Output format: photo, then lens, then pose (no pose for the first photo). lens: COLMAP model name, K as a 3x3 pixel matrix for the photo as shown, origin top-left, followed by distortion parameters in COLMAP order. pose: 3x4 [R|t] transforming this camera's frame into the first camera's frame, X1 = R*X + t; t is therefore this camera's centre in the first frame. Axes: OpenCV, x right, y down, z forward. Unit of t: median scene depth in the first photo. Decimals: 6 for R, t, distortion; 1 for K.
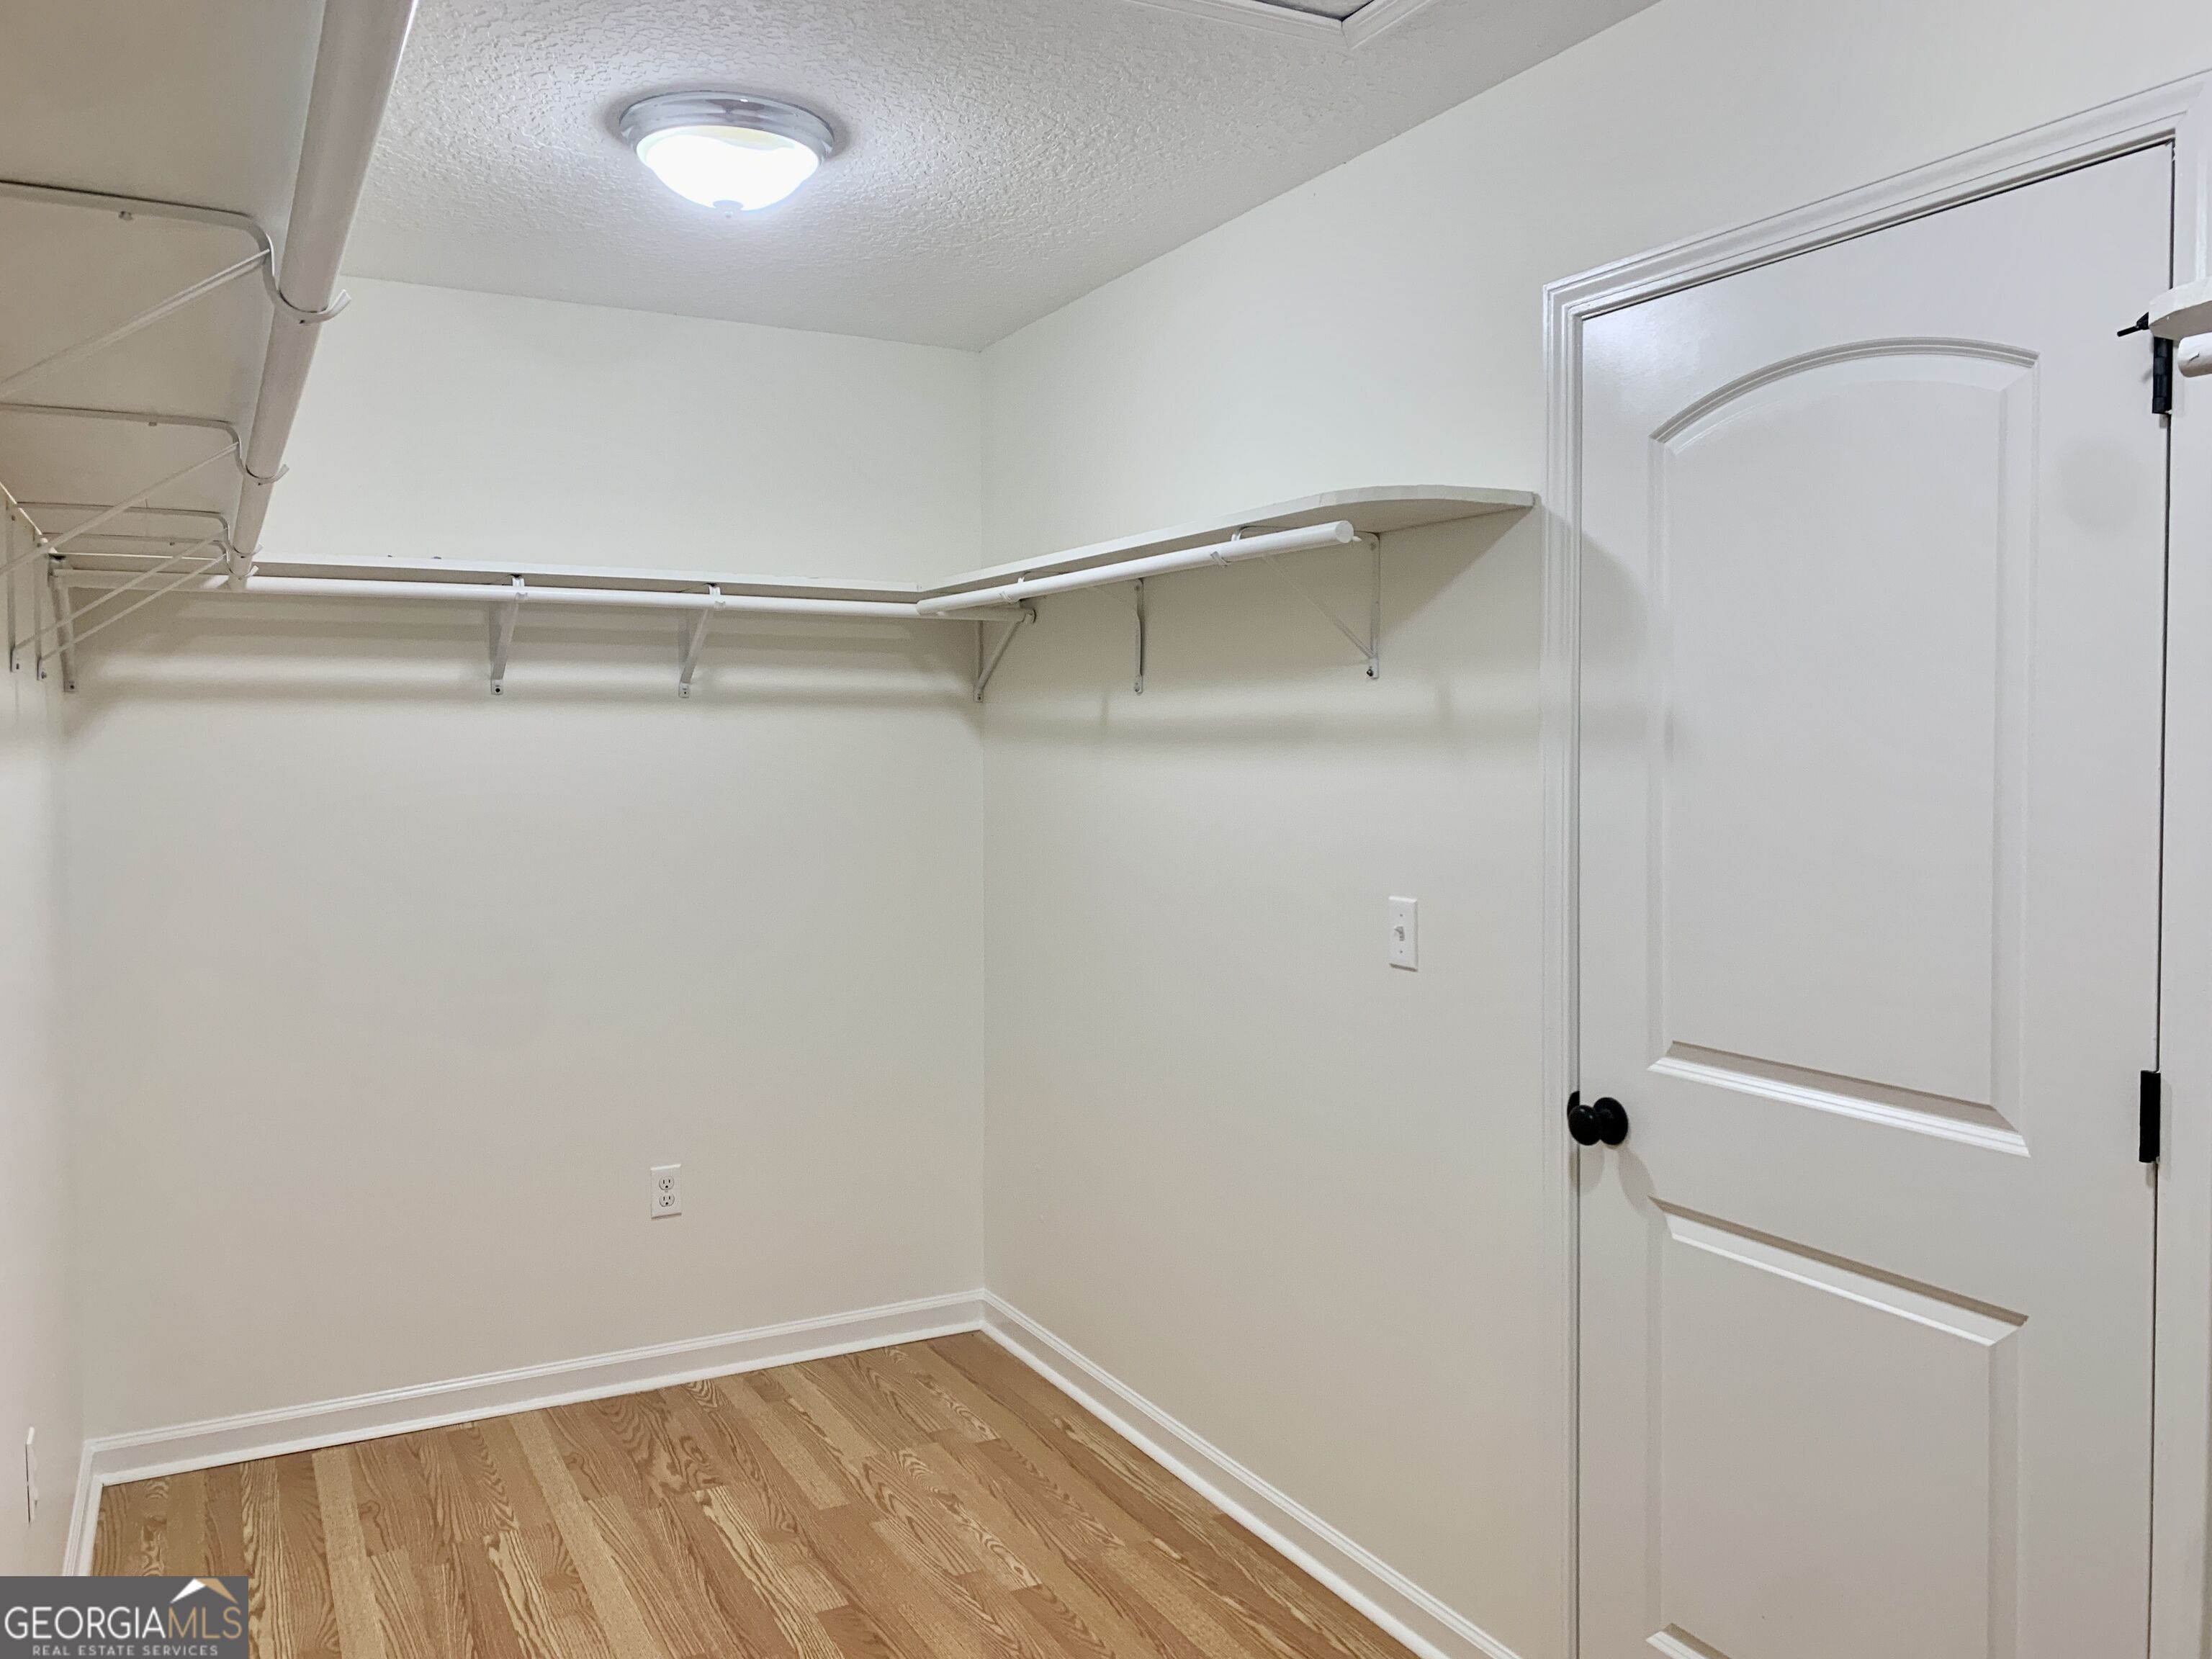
lens RADIAL K [[1714.9, 0, 1106.0], [0, 1714.9, 829.5], [0, 0, 1]] dist [0.064892, -0.072812]
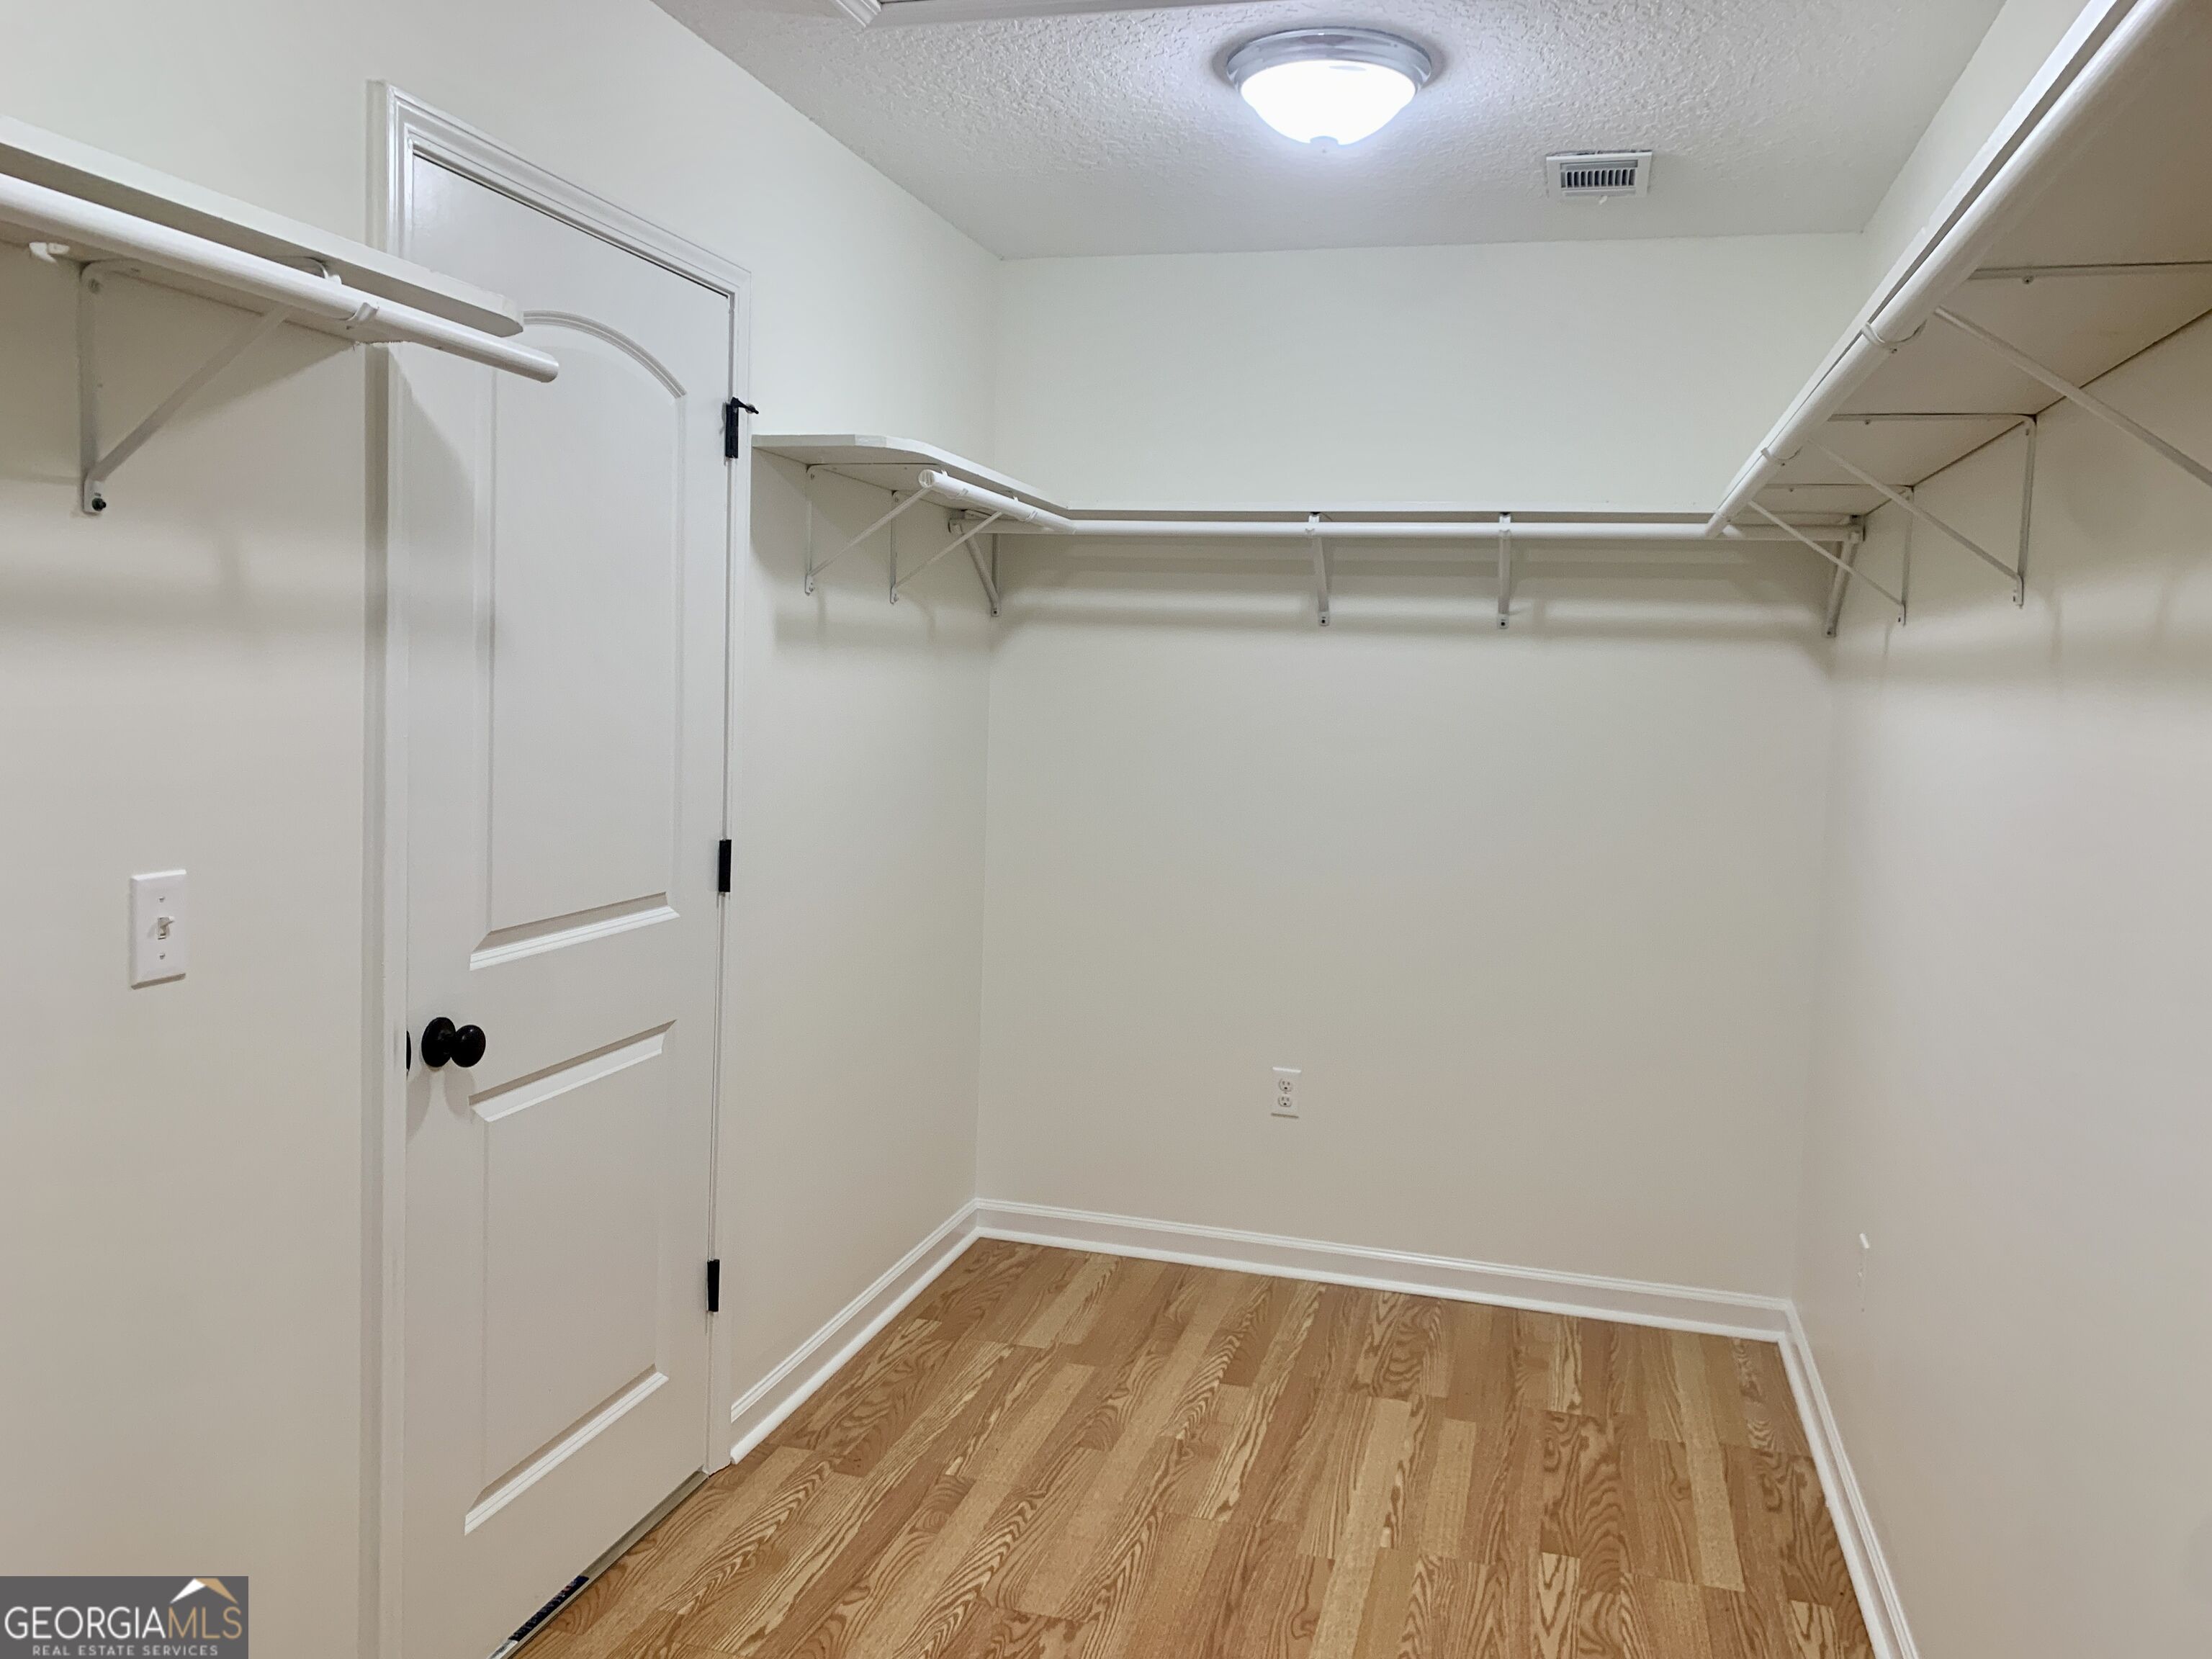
lens RADIAL K [[1679.0, 0, 1105.0], [0, 1679.0, 806.6], [0, 0, 1]] dist [0.007672, 0.000411]
pose [[0.718828, 0.082876, -0.690230, 0.301264], [-0.066653, 0.996511, 0.050237, -0.007693], [0.691985, 0.009895, 0.721844, 0.150428]]
